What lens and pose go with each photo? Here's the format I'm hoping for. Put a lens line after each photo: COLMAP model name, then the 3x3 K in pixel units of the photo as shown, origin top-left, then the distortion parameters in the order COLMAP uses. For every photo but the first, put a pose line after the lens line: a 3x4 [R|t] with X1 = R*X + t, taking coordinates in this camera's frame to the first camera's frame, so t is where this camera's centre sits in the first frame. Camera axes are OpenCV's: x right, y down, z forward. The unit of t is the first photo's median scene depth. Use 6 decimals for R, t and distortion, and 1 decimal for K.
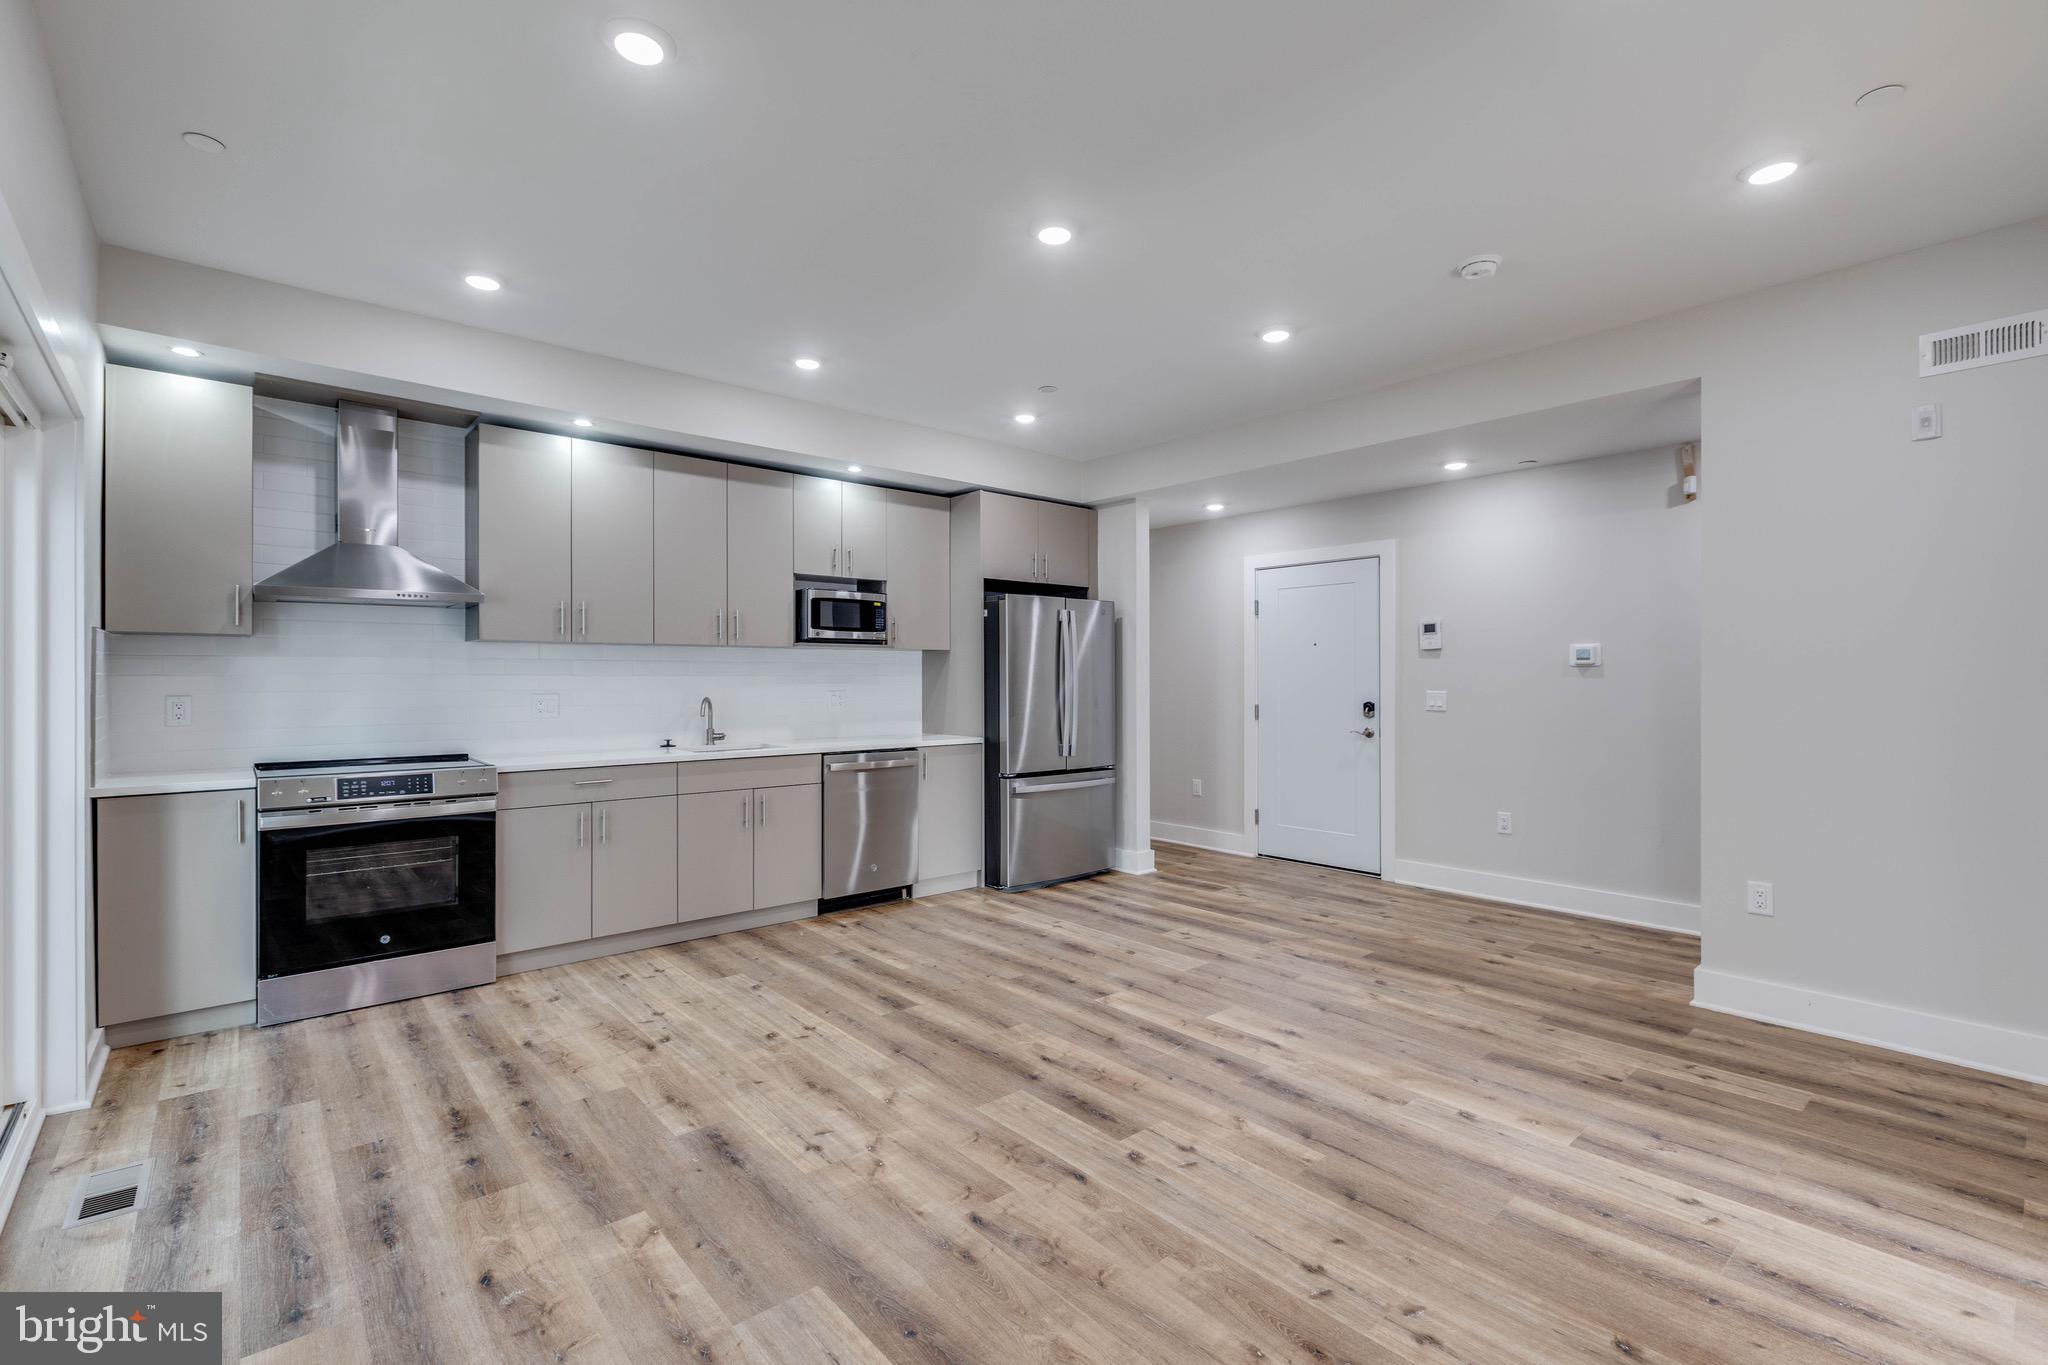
lens RADIAL K [[907.4, 0, 1023.8], [0, 907.4, 672.1], [0, 0, 1]] dist [0.002199, -0.000746]
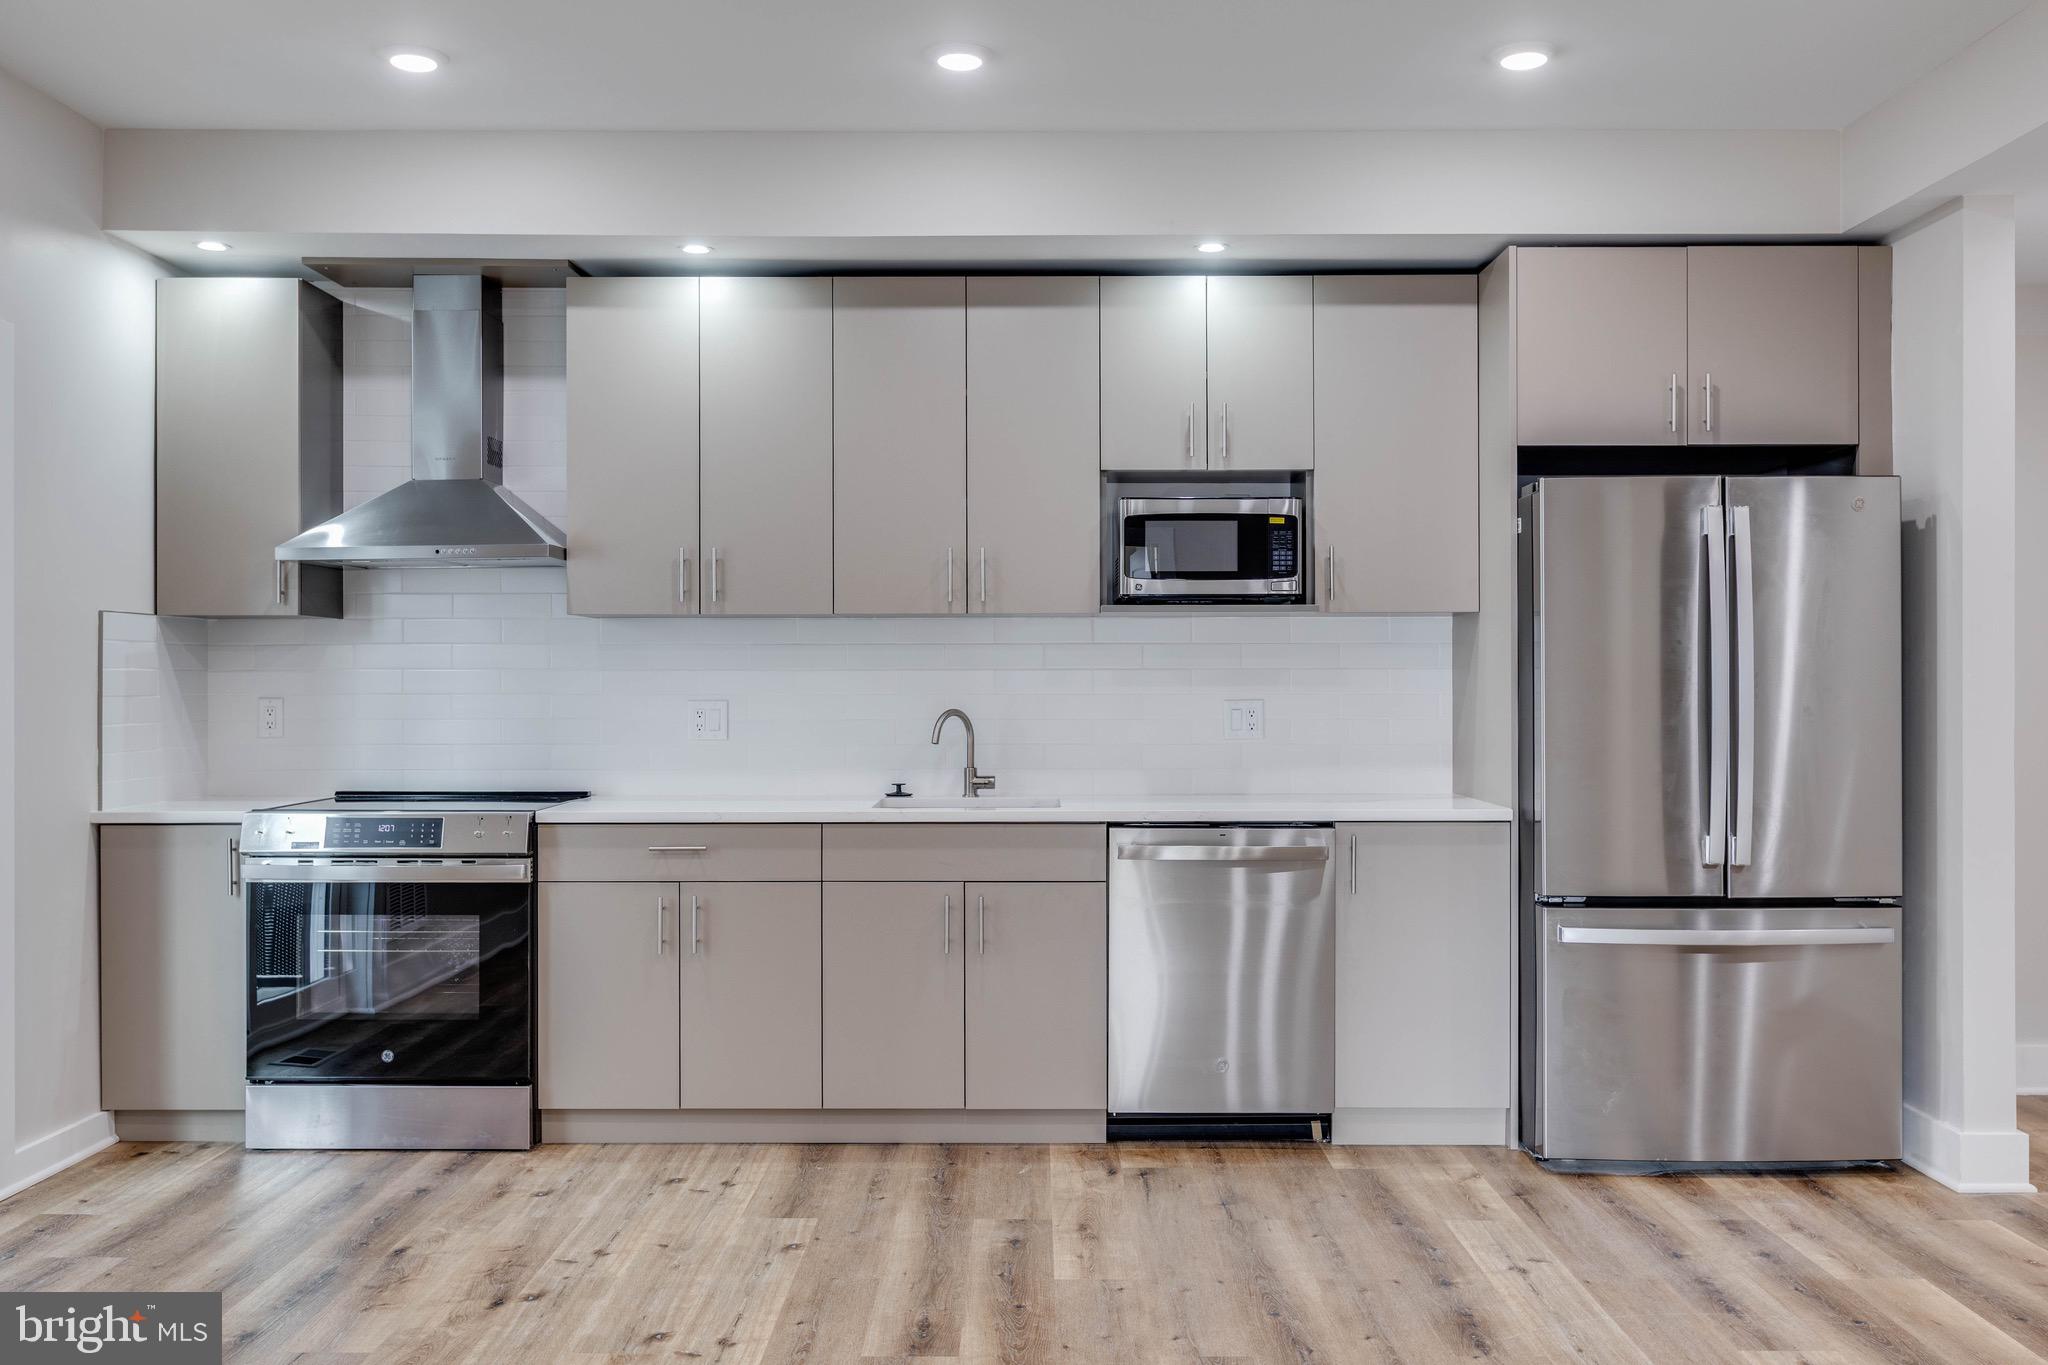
lens RADIAL K [[1679.5, 0, 1024.0], [0, 1679.5, 682.5], [0, 0, 1]] dist [-0.008485, -0.004631]
pose [[0.752798, -0.002946, -0.658245, 0.444845], [0.005884, 0.999980, 0.002254, 0.011448], [0.658225, -0.005570, 0.752800, 0.333021]]
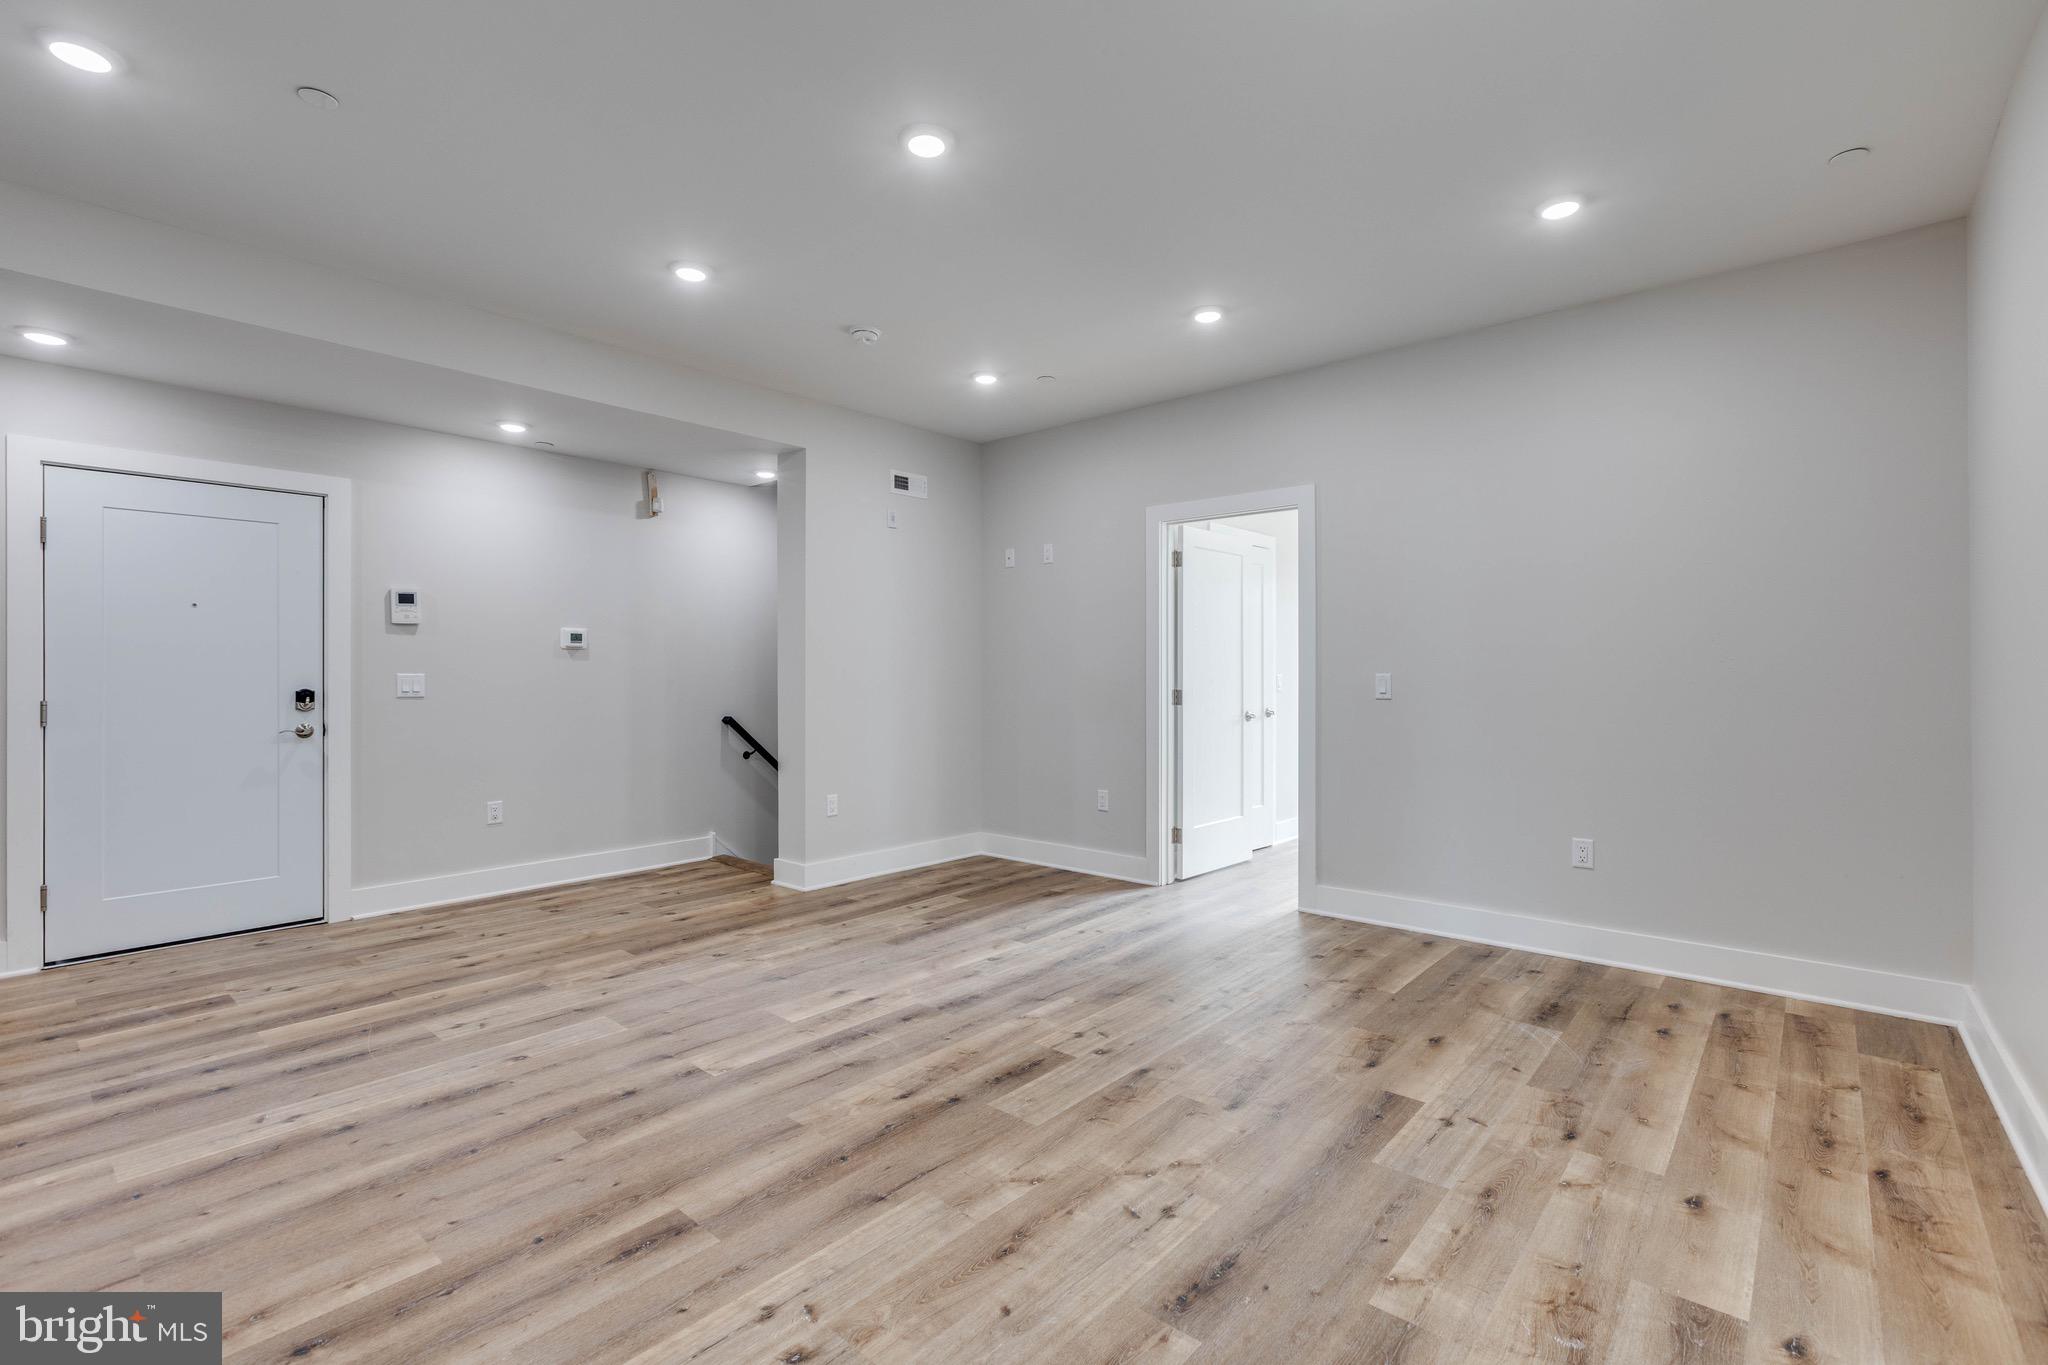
lens RADIAL K [[907.4, 0, 1023.8], [0, 907.4, 672.1], [0, 0, 1]] dist [0.002199, -0.000746]
pose [[-0.134700, 0.001638, 0.990885, -0.651333], [-0.008337, 0.999961, -0.002786, 0.024115], [-0.990851, -0.008637, -0.134682, 0.787066]]
